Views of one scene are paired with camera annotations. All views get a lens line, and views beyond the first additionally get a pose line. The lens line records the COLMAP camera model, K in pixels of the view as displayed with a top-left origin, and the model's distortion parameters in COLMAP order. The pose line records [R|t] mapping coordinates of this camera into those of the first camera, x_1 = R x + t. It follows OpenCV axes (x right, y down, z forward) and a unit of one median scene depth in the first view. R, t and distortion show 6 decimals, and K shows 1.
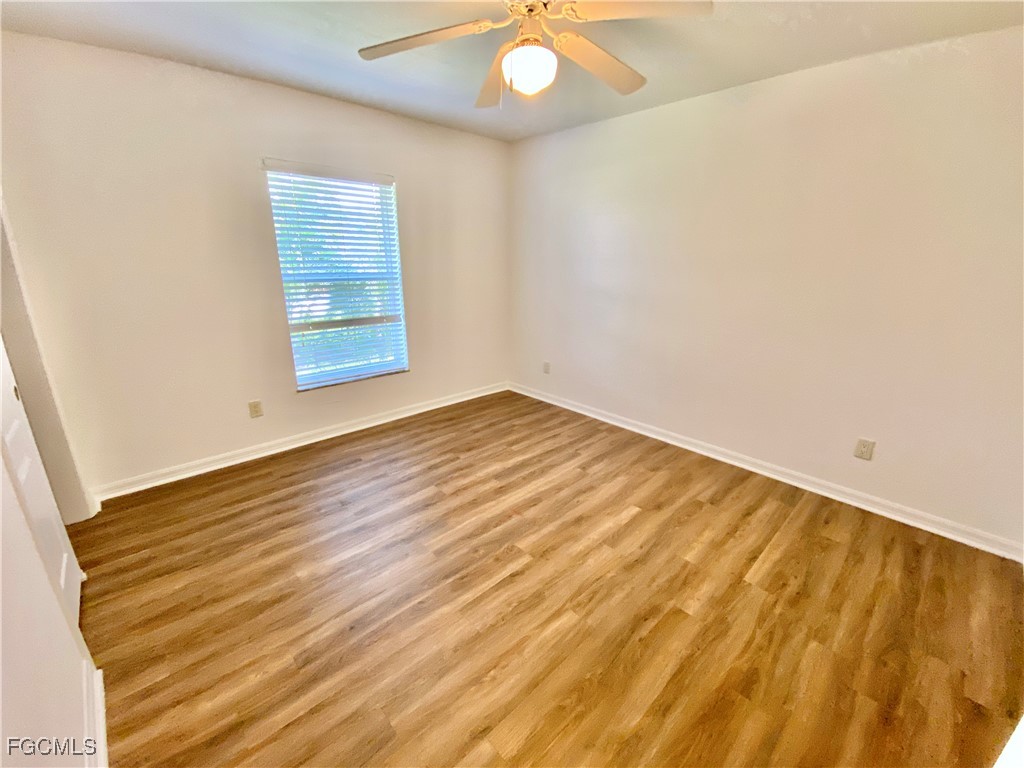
lens RADIAL K [[421.8, 0, 516.7], [0, 421.8, 382.2], [0, 0, 1]] dist [0.007158, -0.004259]
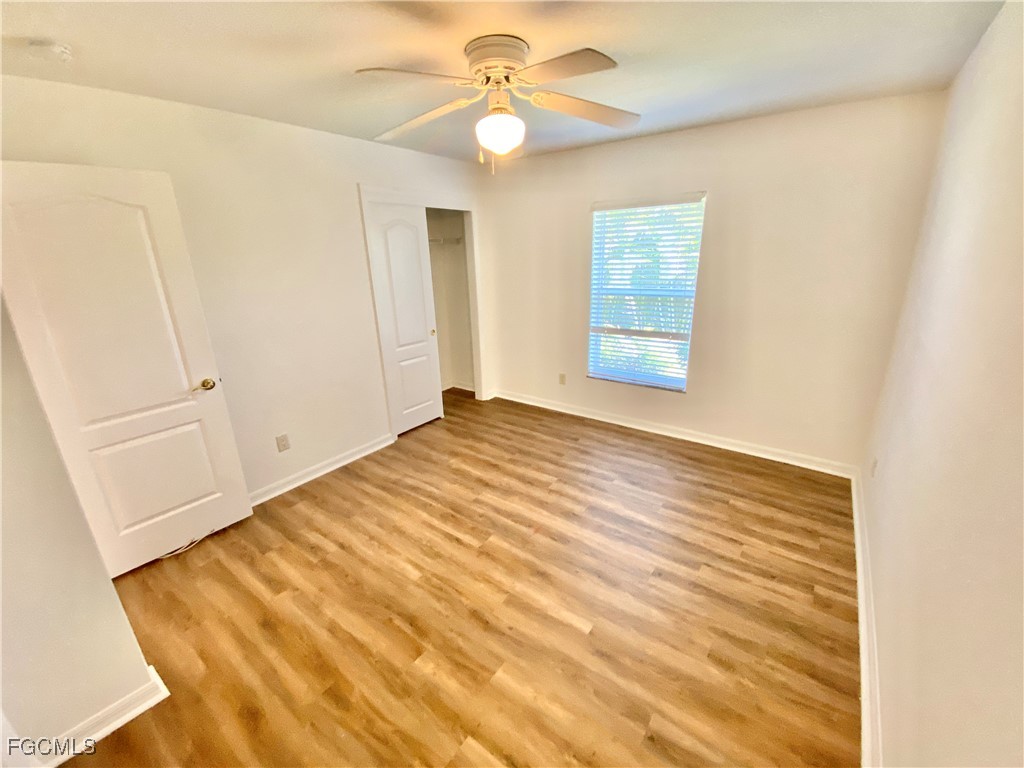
lens RADIAL K [[421.8, 0, 516.6], [0, 421.8, 383.7], [0, 0, 1]] dist [0.007158, -0.004259]
pose [[0.172736, 0.289604, -0.941431, 0.832059], [-0.261554, 0.934970, 0.239626, -0.258124], [0.949606, 0.204843, 0.237250, 0.588982]]
